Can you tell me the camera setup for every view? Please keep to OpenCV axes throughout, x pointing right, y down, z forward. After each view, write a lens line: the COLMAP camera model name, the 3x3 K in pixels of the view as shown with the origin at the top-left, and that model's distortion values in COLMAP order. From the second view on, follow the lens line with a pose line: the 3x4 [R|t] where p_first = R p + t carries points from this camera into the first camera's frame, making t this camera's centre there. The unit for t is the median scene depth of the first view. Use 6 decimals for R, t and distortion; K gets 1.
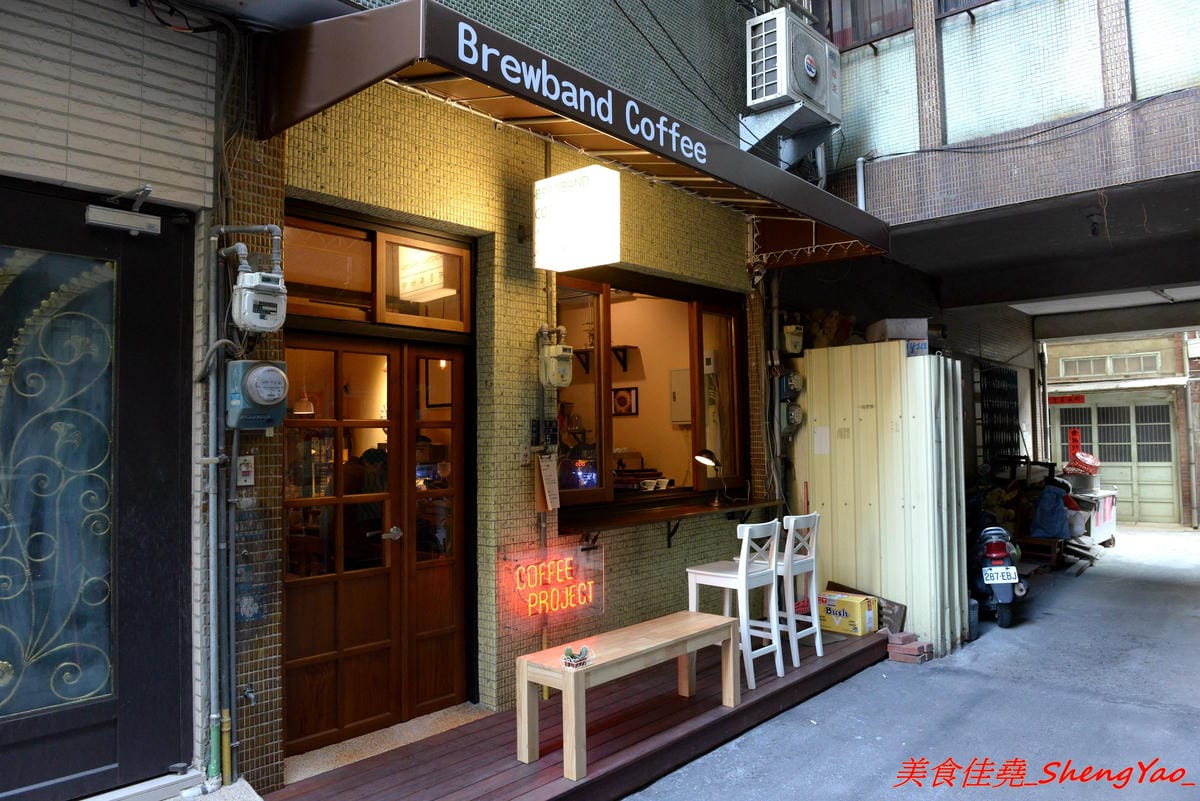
lens RADIAL K [[836.2, 0, 605.7], [0, 836.2, 400.5], [0, 0, 1]] dist [-0.007524, -0.000351]
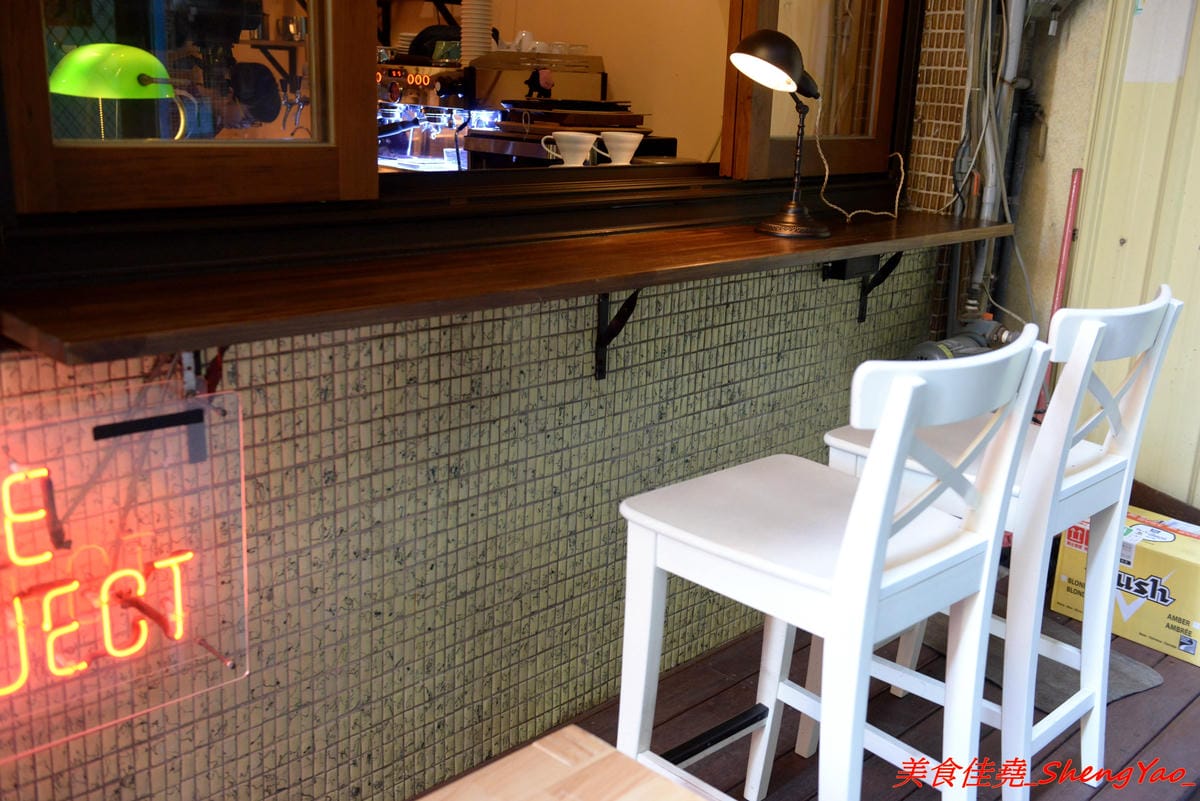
lens RADIAL K [[1209.2, 0, 602.1], [0, 1209.2, 395.7], [0, 0, 1]] dist [0.056846, 0.000000]
pose [[0.997150, 0.069186, -0.030073, 0.083127], [-0.057368, 0.954302, 0.293287, 0.058403], [0.048990, -0.290726, 0.955551, 0.567683]]
